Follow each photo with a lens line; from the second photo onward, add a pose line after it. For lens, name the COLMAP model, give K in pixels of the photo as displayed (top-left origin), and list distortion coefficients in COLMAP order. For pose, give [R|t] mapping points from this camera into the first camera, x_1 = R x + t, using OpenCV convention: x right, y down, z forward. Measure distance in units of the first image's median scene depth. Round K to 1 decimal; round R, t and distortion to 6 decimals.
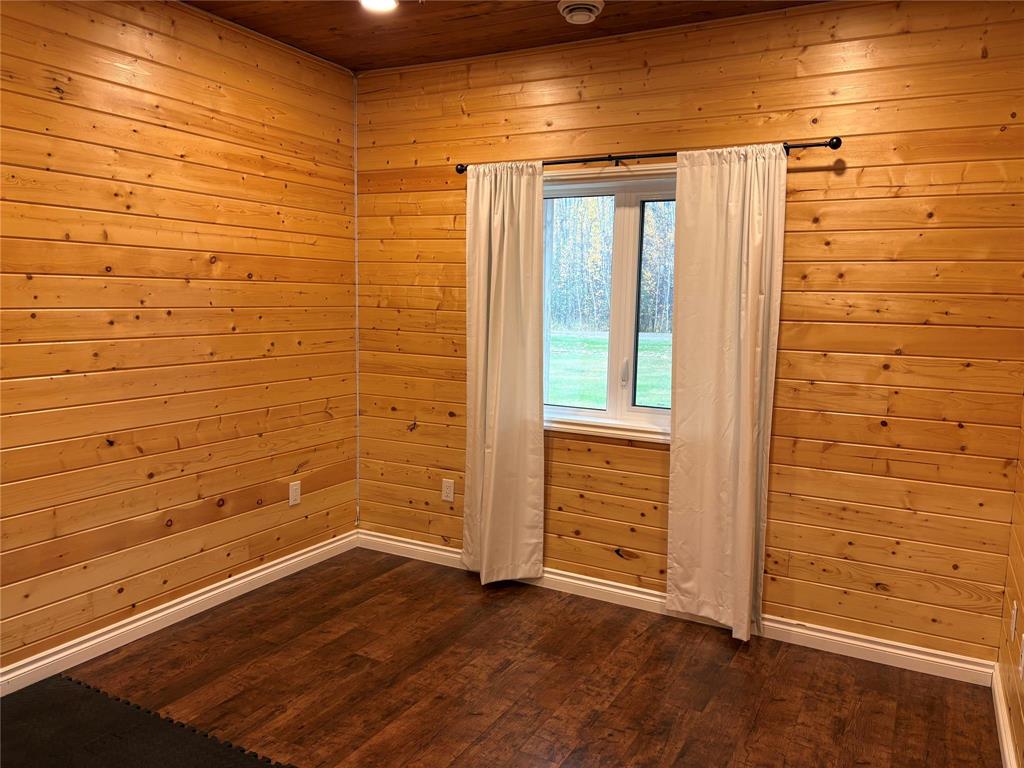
lens RADIAL K [[773.3, 0, 513.5], [0, 773.3, 382.6], [0, 0, 1]] dist [0.056843, -0.058100]
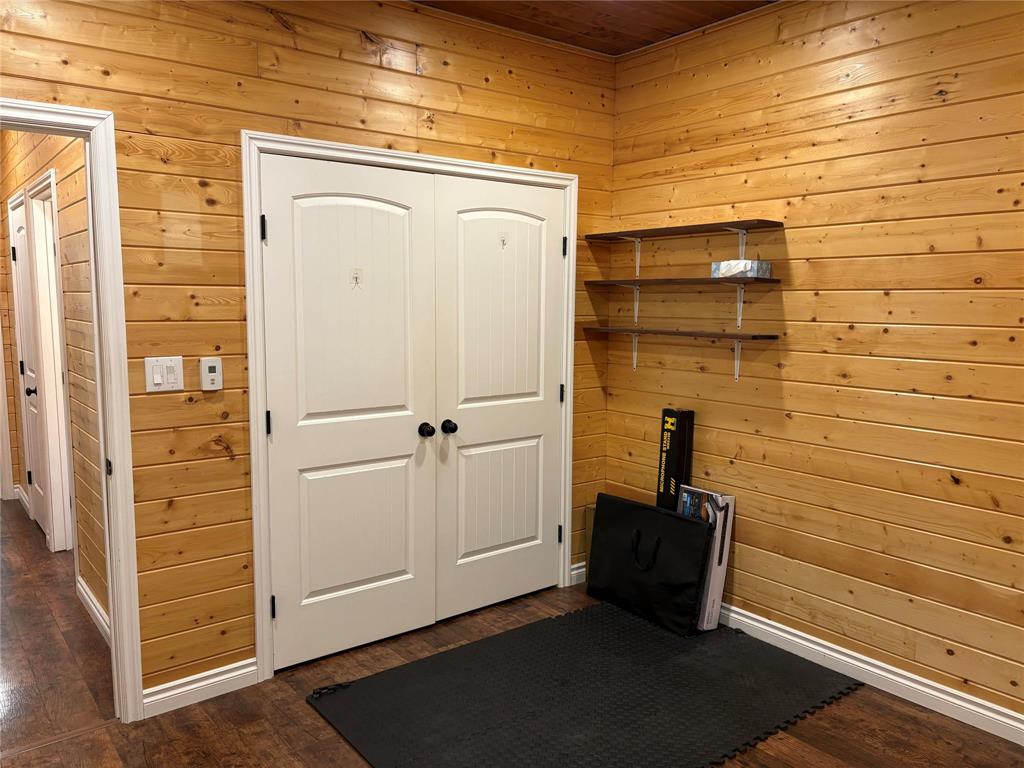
lens RADIAL K [[773.3, 0, 512.9], [0, 773.3, 386.1], [0, 0, 1]] dist [0.056843, -0.058100]
pose [[-0.396826, 0.084140, -0.914029, 0.485340], [-0.117001, 0.983030, 0.141288, -0.094800], [0.910406, 0.163009, -0.380248, 0.895534]]
